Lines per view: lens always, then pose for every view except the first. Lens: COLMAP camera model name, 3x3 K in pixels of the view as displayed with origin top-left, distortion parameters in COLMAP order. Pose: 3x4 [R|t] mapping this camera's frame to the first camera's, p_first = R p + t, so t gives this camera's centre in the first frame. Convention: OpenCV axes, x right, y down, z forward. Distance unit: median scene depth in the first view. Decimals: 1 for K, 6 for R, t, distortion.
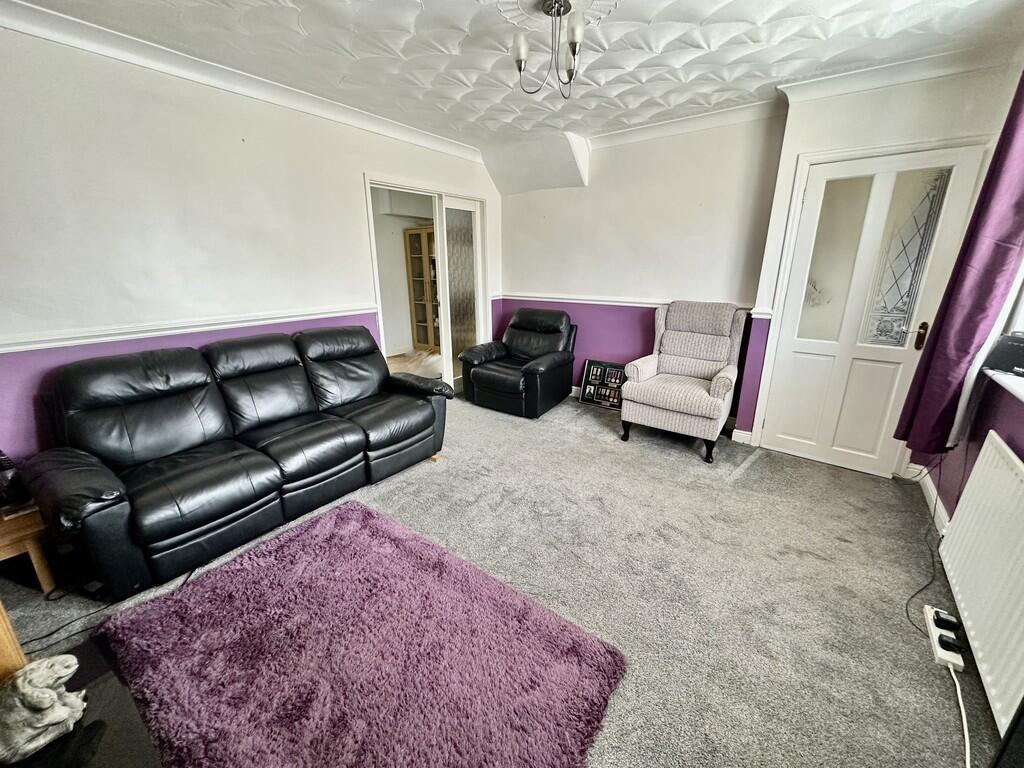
lens RADIAL K [[408.5, 0, 509.9], [0, 408.5, 382.1], [0, 0, 1]] dist [-0.002631, 0.000539]
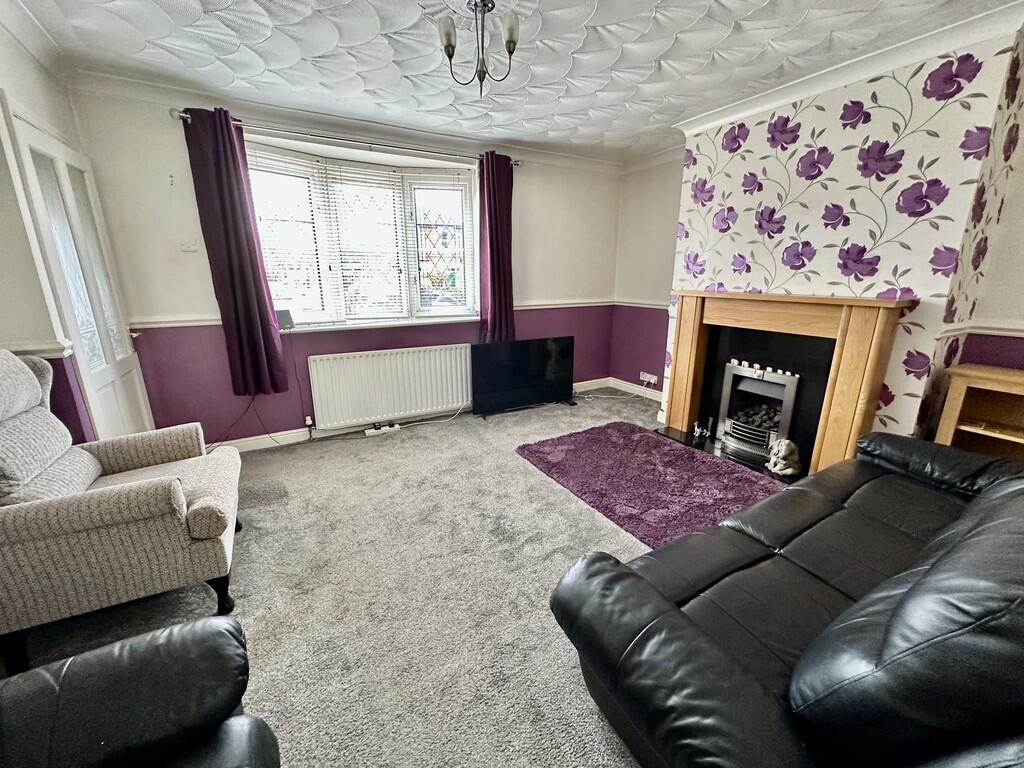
lens RADIAL K [[408.5, 0, 510.6], [0, 408.5, 383.5], [0, 0, 1]] dist [-0.002631, 0.000539]
pose [[-0.917589, -0.097183, 0.385469, -0.309729], [0.118978, 0.858072, 0.499556, -0.451344], [-0.379309, 0.504249, -0.775795, 1.625408]]
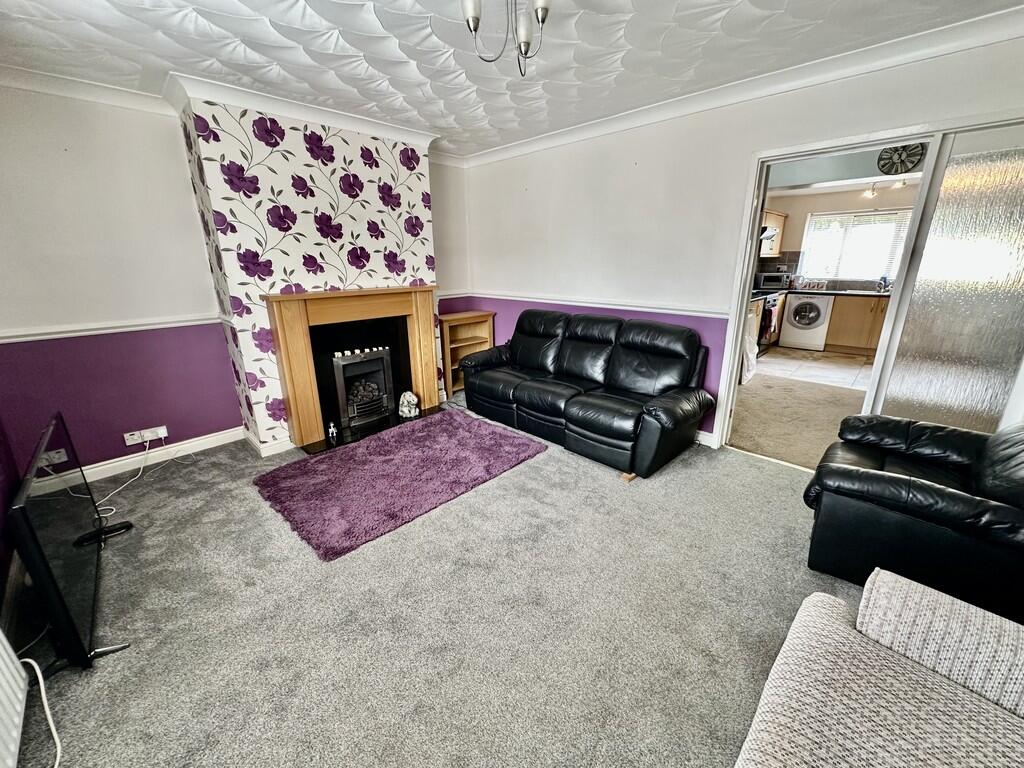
lens RADIAL K [[408.5, 0, 509.4], [0, 408.5, 383.8], [0, 0, 1]] dist [-0.002631, 0.000539]
pose [[-0.135324, 0.297165, -0.945188, 0.854487], [-0.270113, 0.906764, 0.323757, -0.298025], [0.953272, 0.299119, -0.042438, 0.951366]]
